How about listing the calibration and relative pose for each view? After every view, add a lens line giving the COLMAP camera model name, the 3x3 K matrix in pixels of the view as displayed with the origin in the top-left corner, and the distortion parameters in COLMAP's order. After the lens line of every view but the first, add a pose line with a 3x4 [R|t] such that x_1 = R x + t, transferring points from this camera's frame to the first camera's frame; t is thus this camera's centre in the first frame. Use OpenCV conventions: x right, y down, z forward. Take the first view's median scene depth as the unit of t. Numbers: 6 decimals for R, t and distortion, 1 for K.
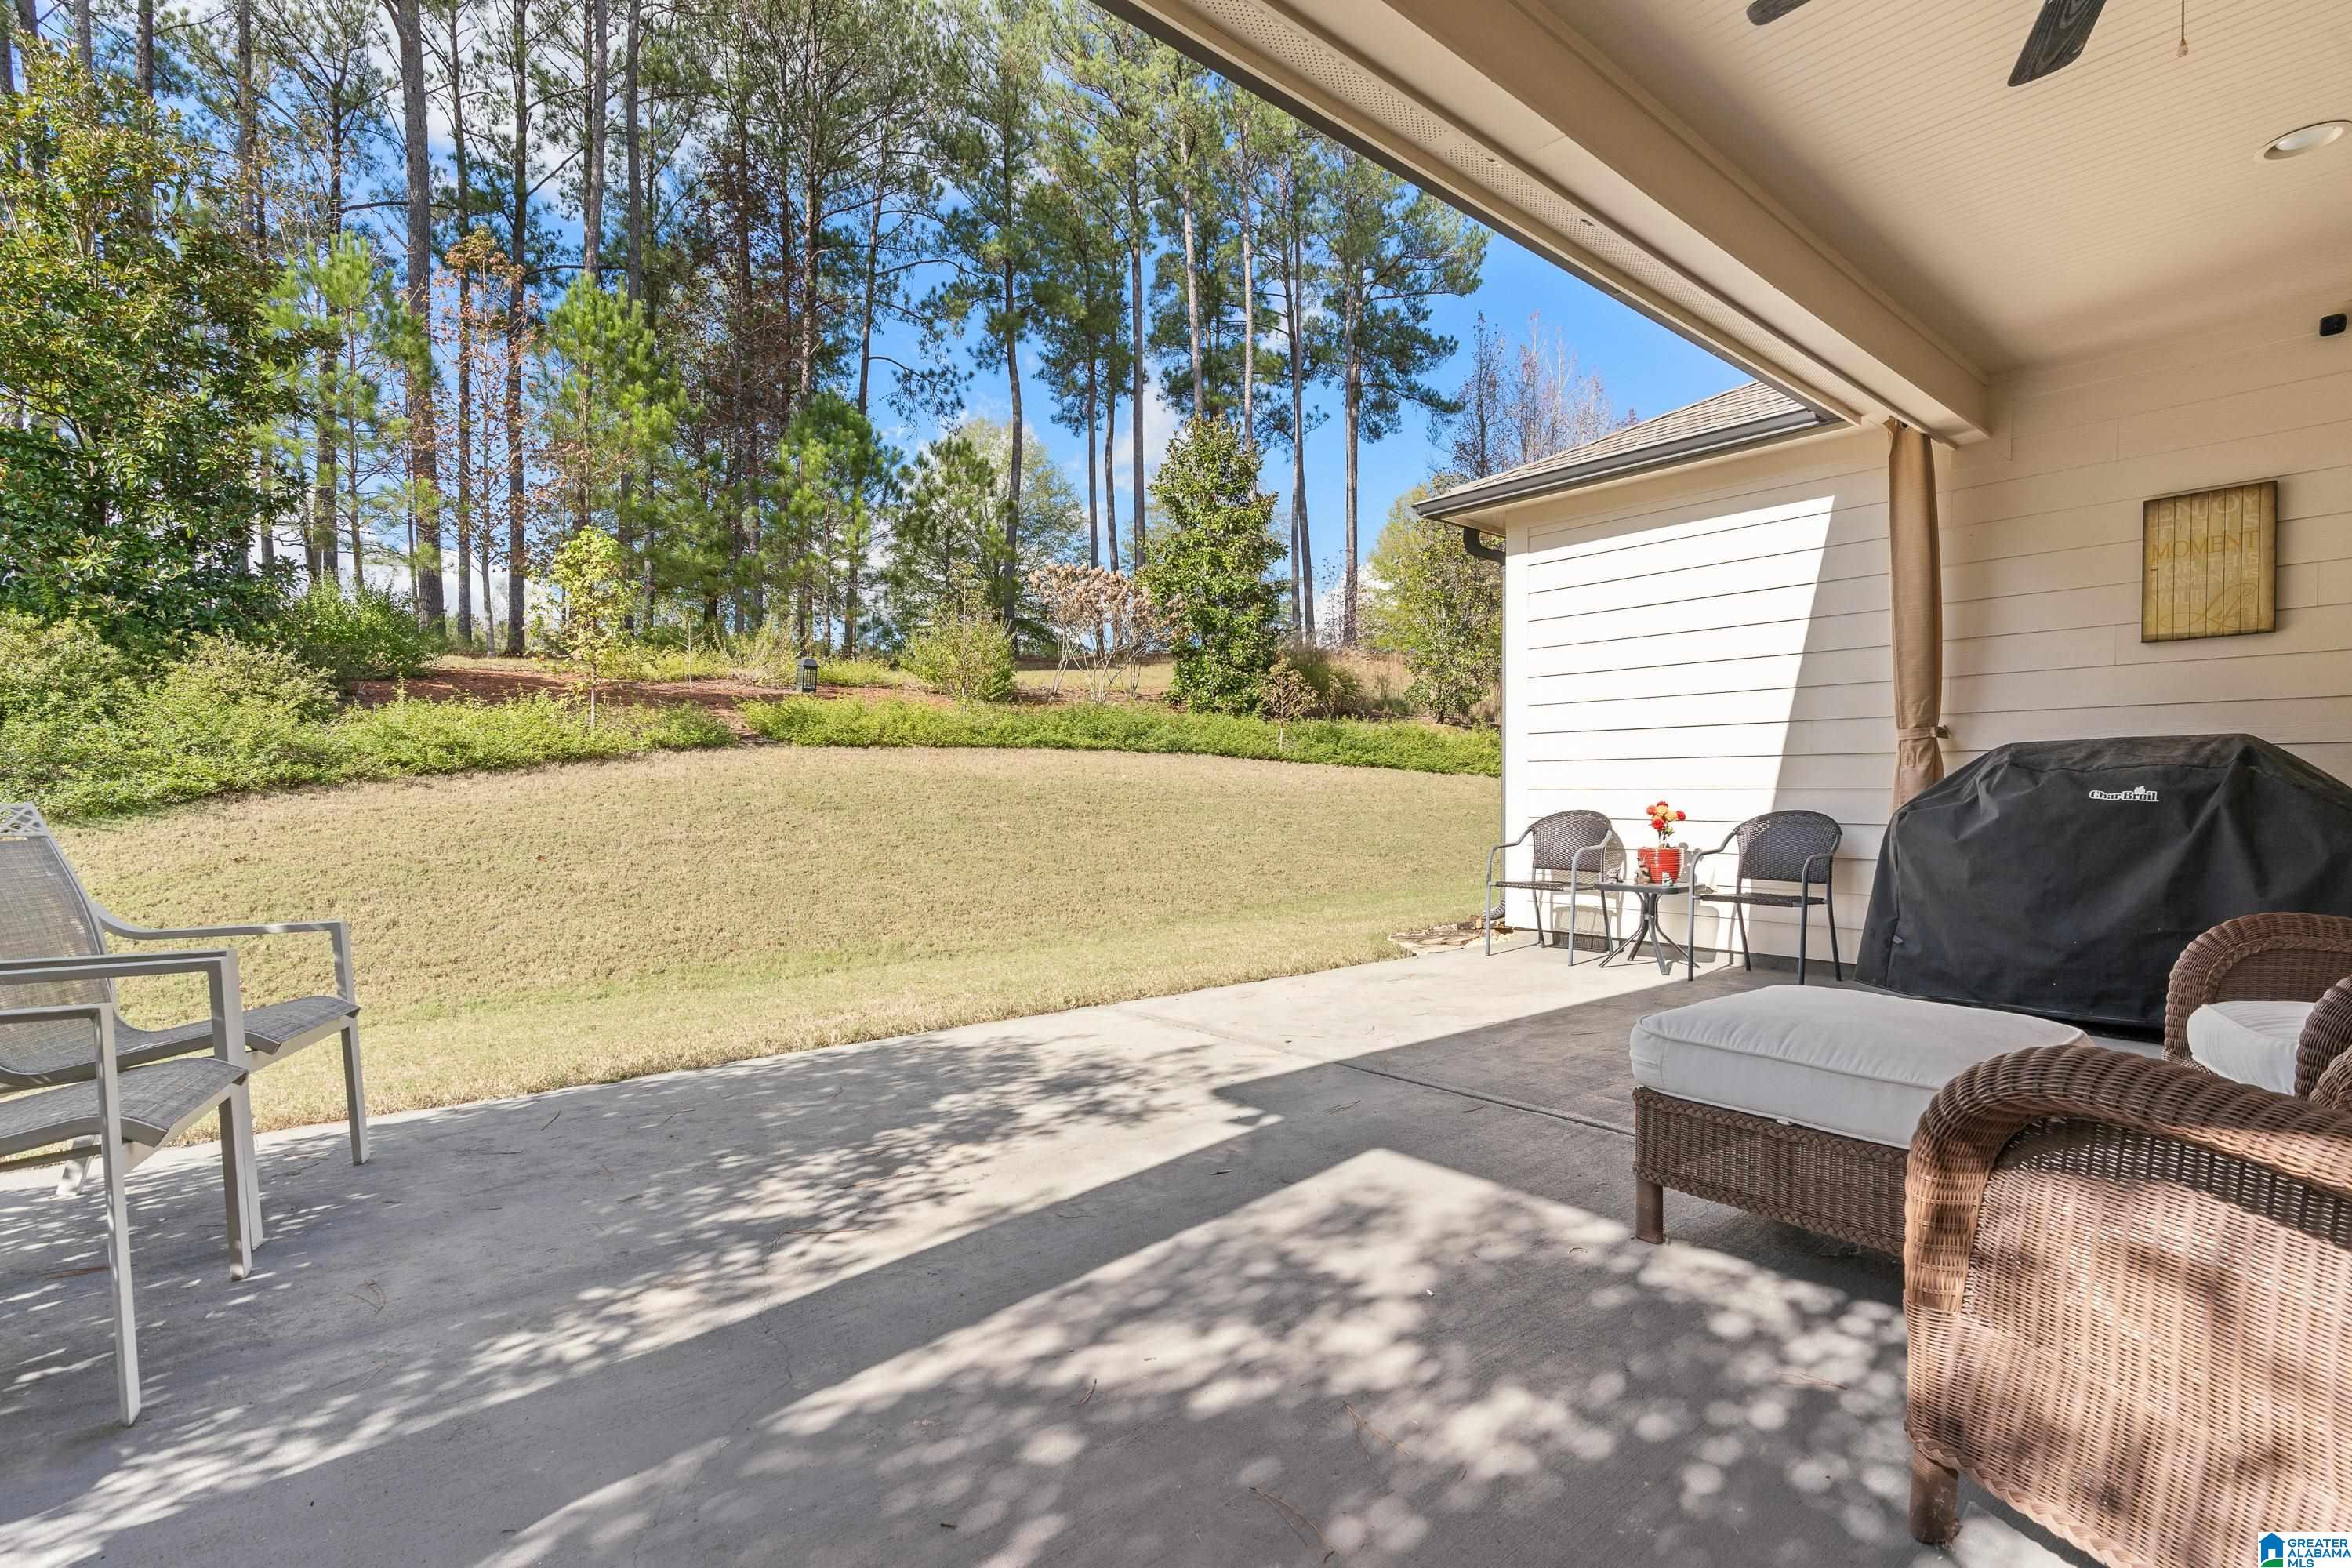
lens RADIAL K [[1074.7, 0, 1189.9], [0, 1074.7, 801.6], [0, 0, 1]] dist [-0.004701, 0.001319]
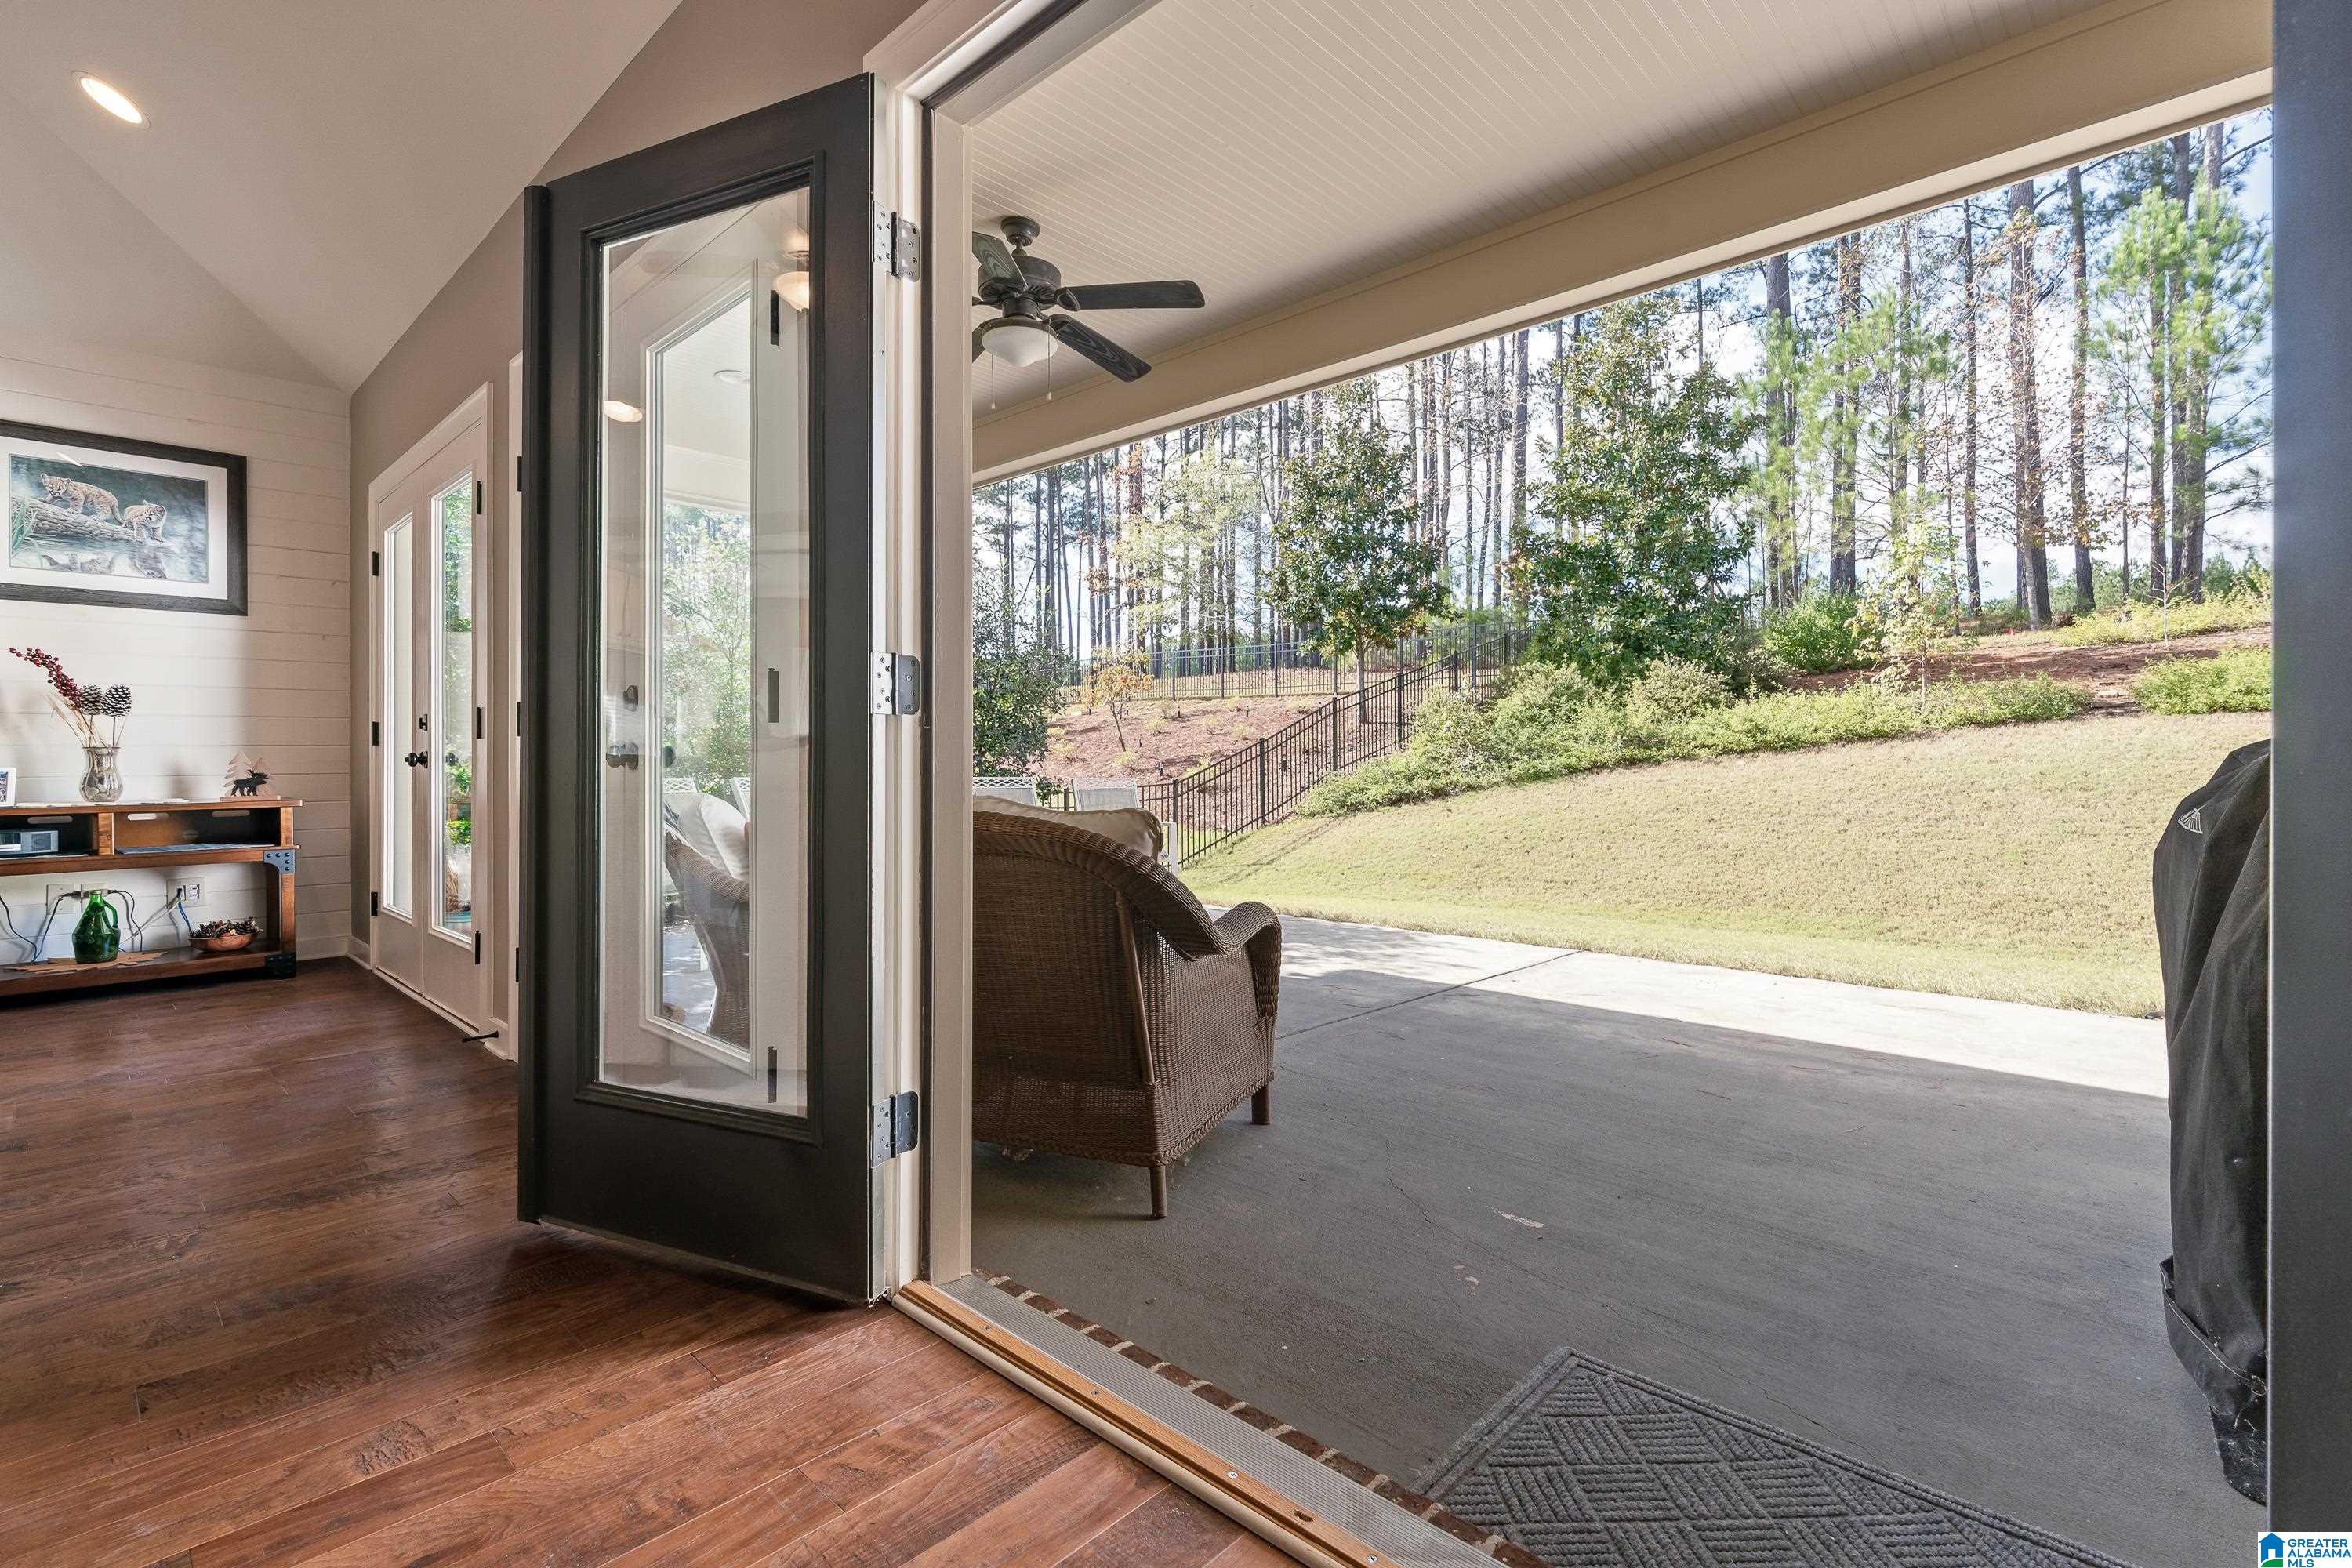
lens RADIAL K [[1074.7, 0, 1168.2], [0, 1074.7, 765.1], [0, 0, 1]] dist [-0.004701, 0.001319]
pose [[0.110990, 0.003917, -0.993814, 0.485102], [-0.009624, 0.999950, 0.002866, -0.009499], [0.993775, 0.009247, 0.111022, 0.183950]]
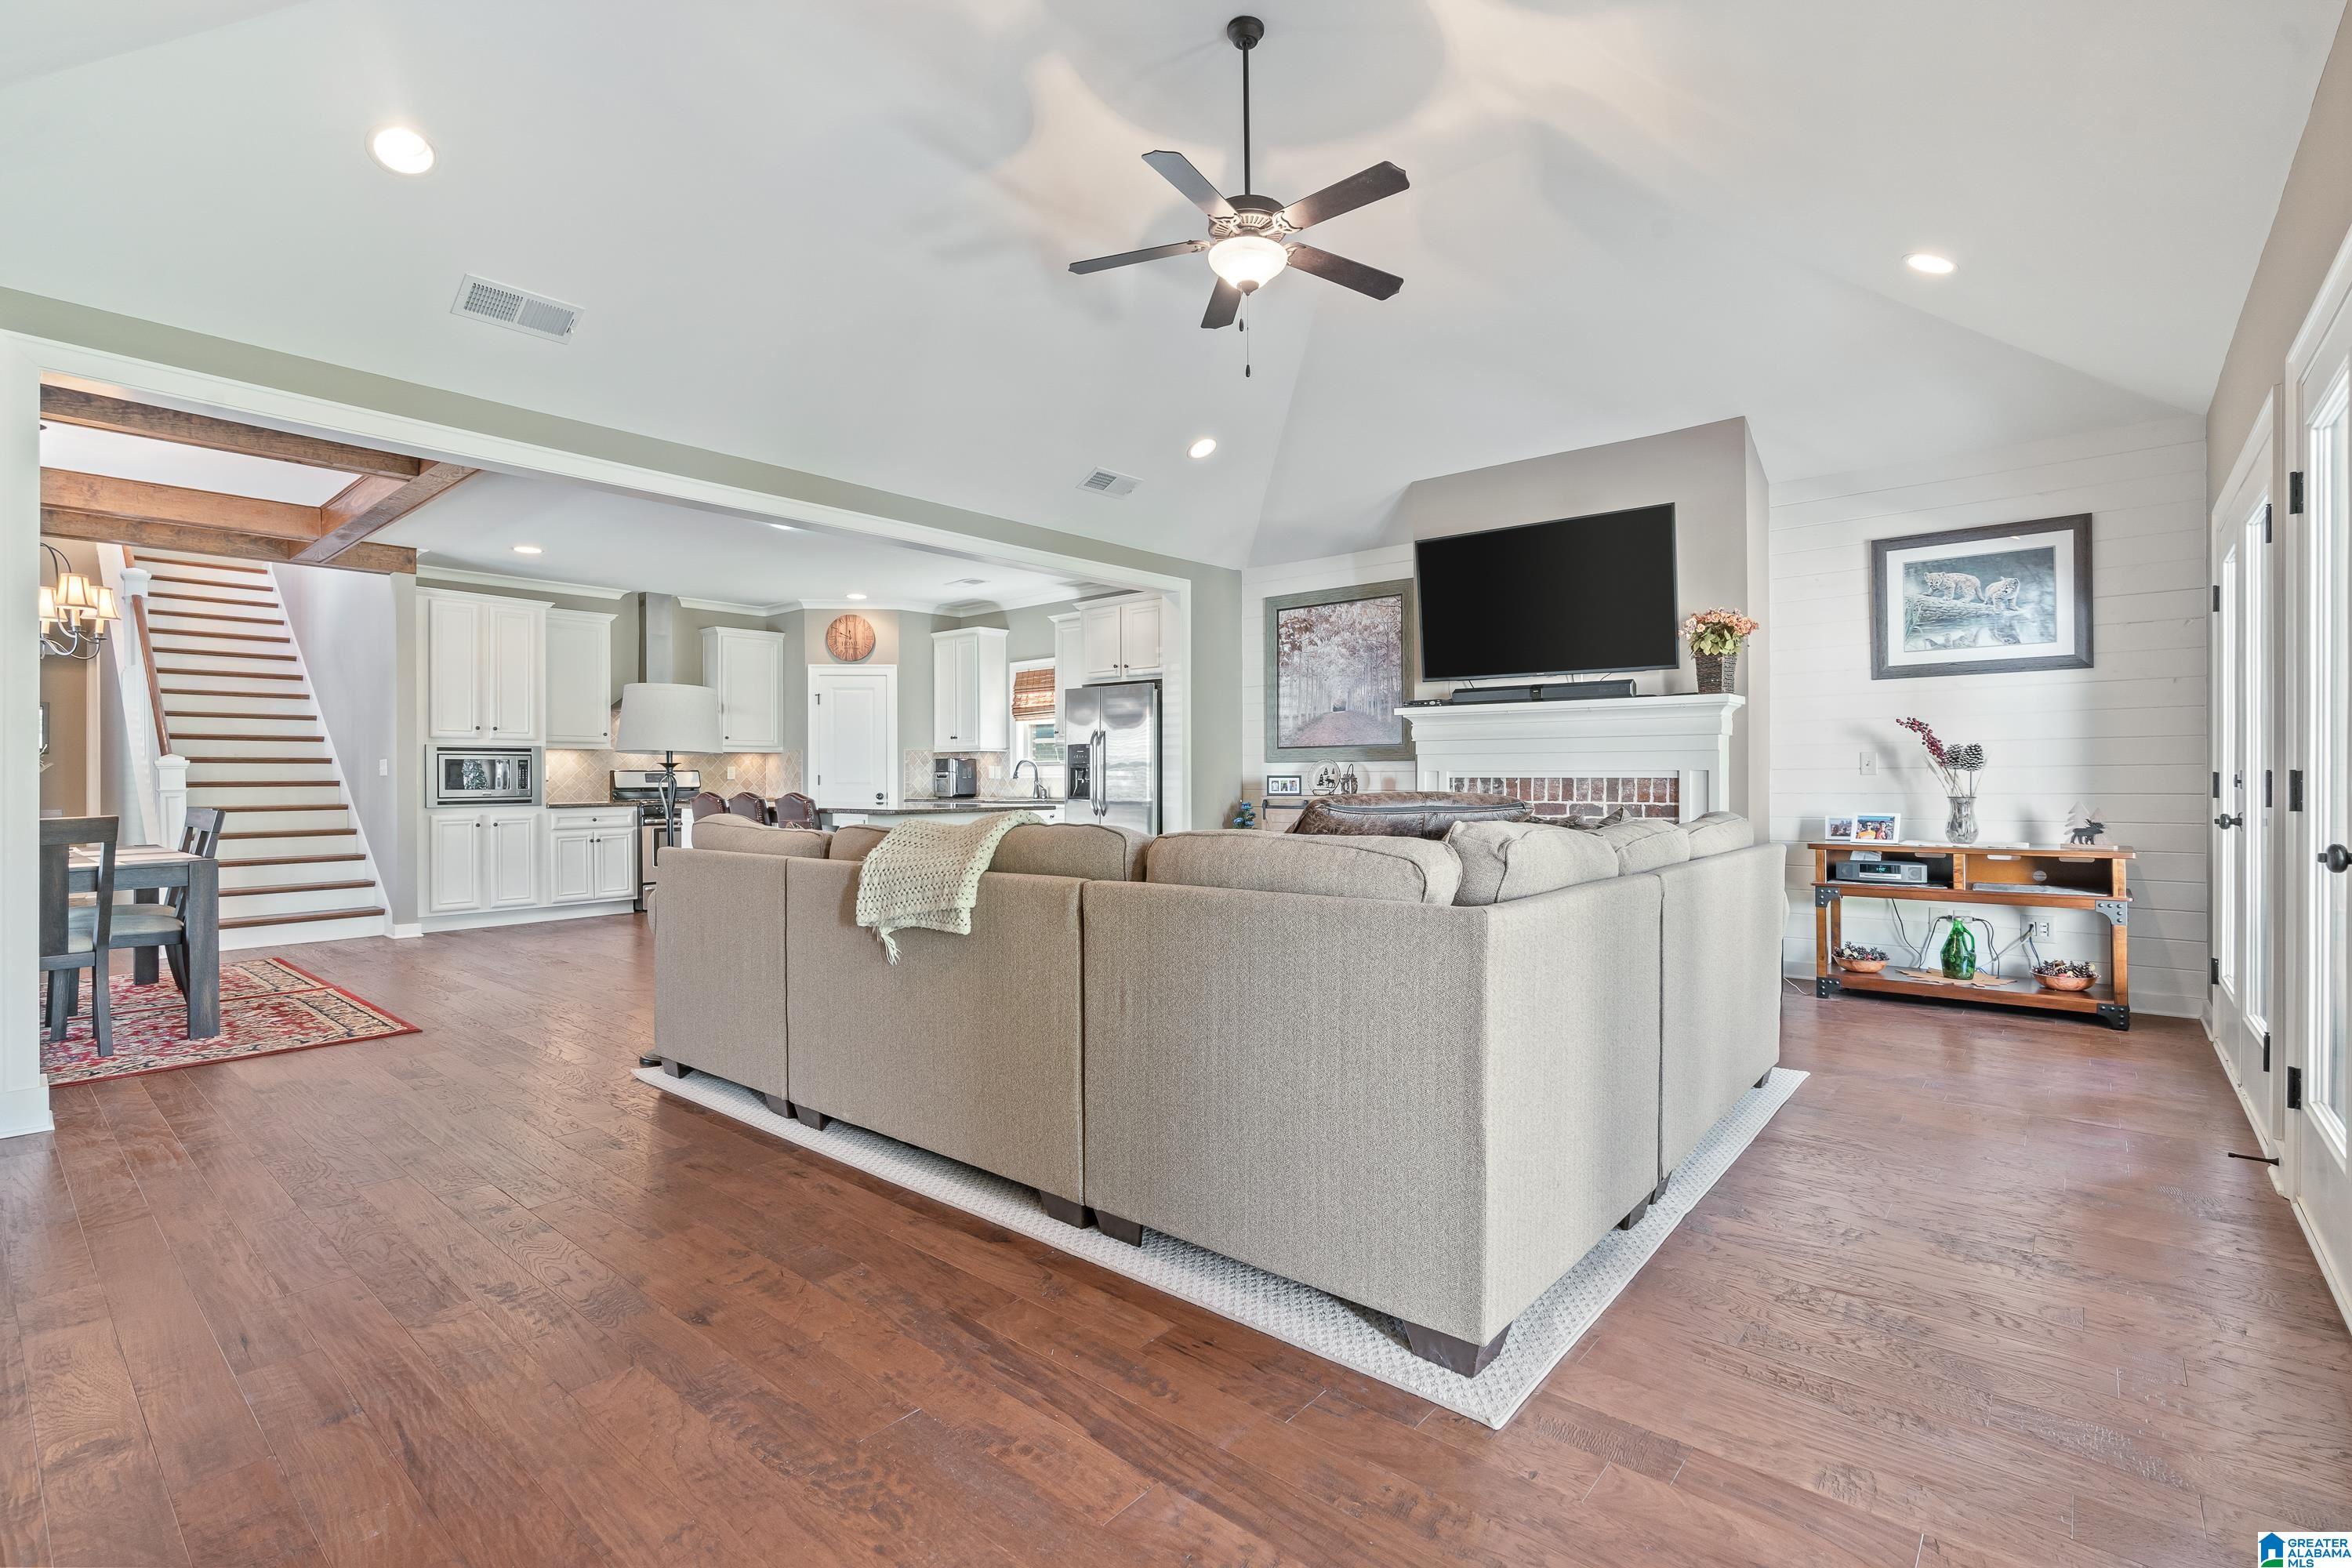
lens RADIAL K [[1074.7, 0, 1180.5], [0, 1074.7, 782.8], [0, 0, 1]] dist [-0.004701, 0.001319]
pose [[-0.985510, 0.003946, -0.169570, 0.463893], [0.000669, 0.999812, 0.019382, -0.024470], [0.169614, 0.018987, -0.985328, 0.230771]]
